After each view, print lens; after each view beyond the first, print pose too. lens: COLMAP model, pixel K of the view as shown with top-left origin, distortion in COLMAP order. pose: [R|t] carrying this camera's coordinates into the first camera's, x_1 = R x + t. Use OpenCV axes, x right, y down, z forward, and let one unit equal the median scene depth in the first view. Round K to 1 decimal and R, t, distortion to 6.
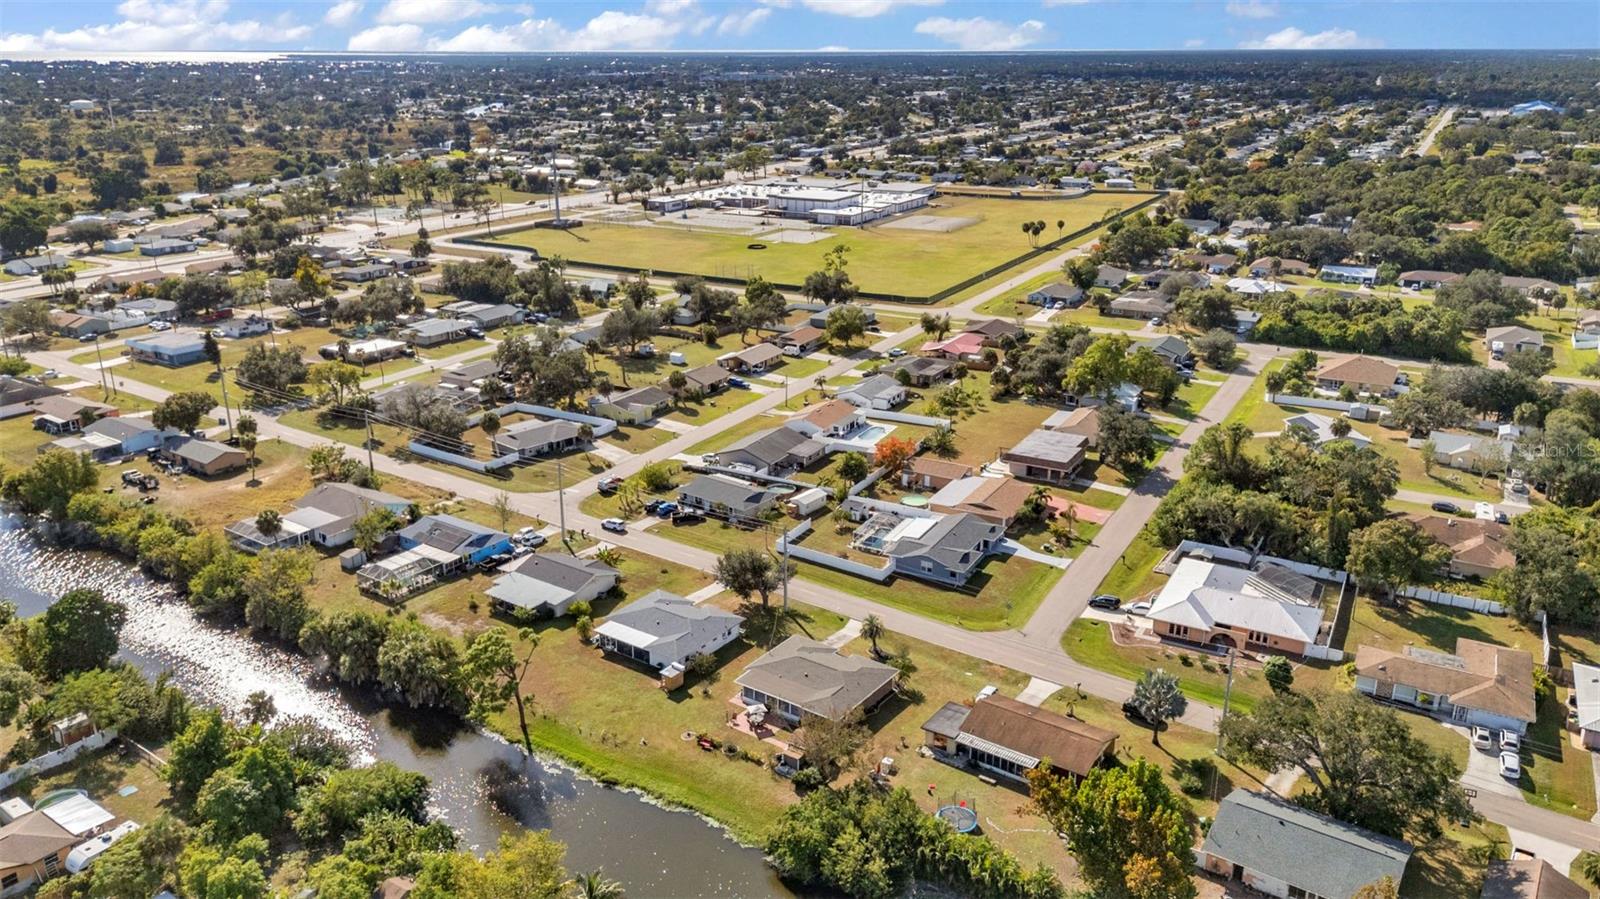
lens RADIAL K [[1179.3, 0, 800.0], [0, 1179.3, 449.5], [0, 0, 1]] dist [0.087463, -0.107033]
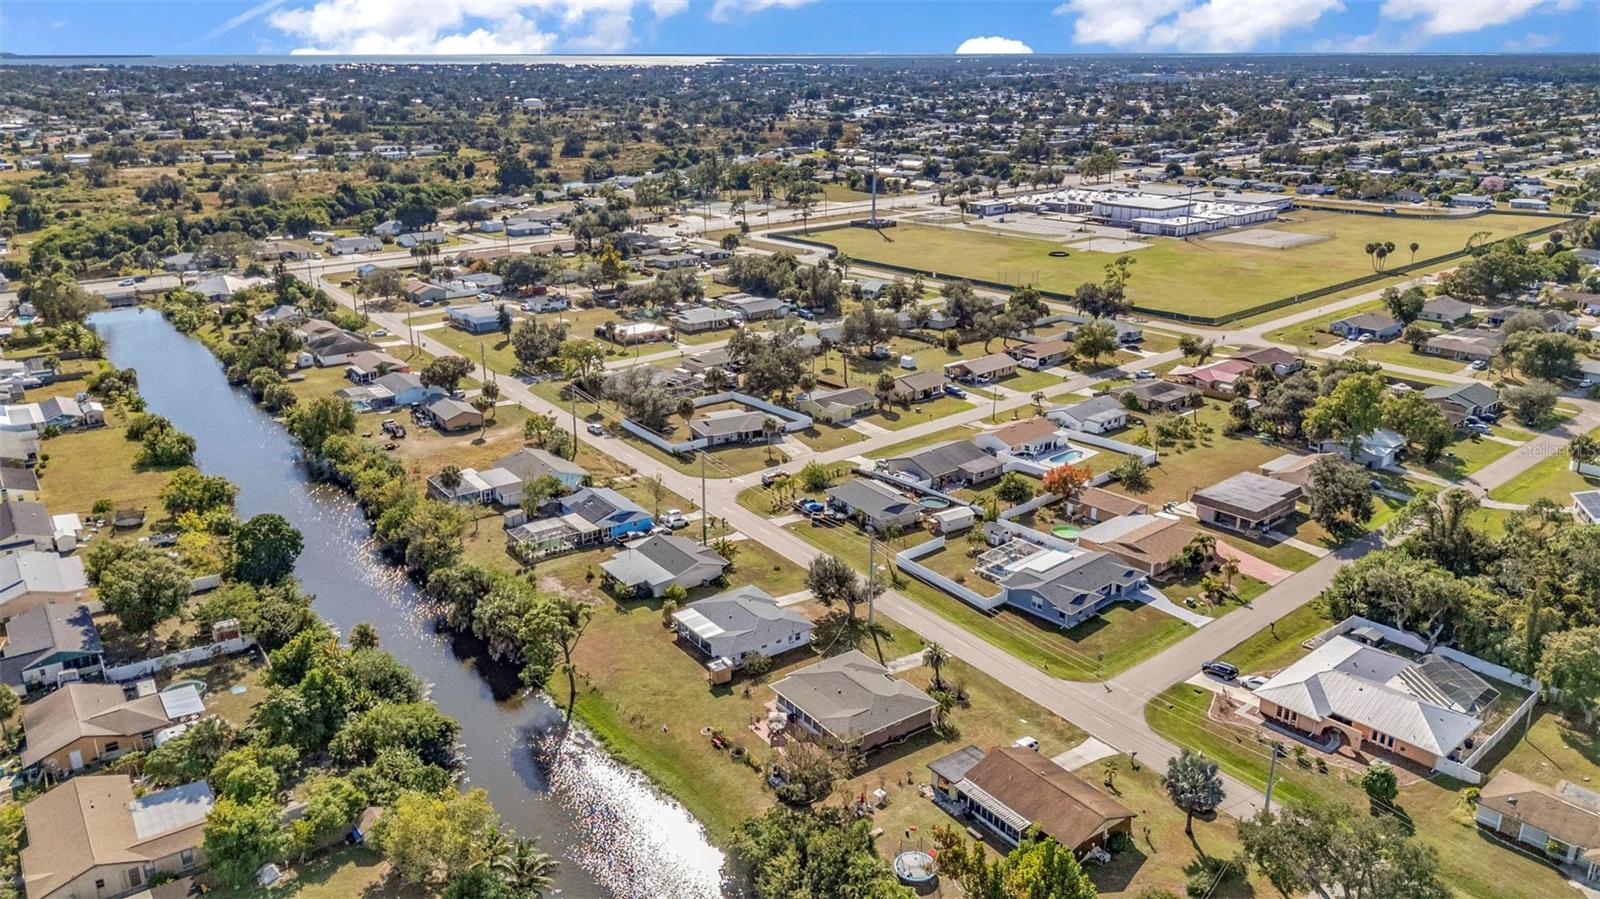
lens RADIAL K [[1179.3, 0, 800.0], [0, 1179.3, 449.5], [0, 0, 1]] dist [0.087463, -0.107033]
pose [[0.945003, 0.104660, -0.309865, 0.153973], [-0.105084, 0.994345, 0.015372, -0.011817], [0.309721, 0.018035, 0.950656, 0.034067]]
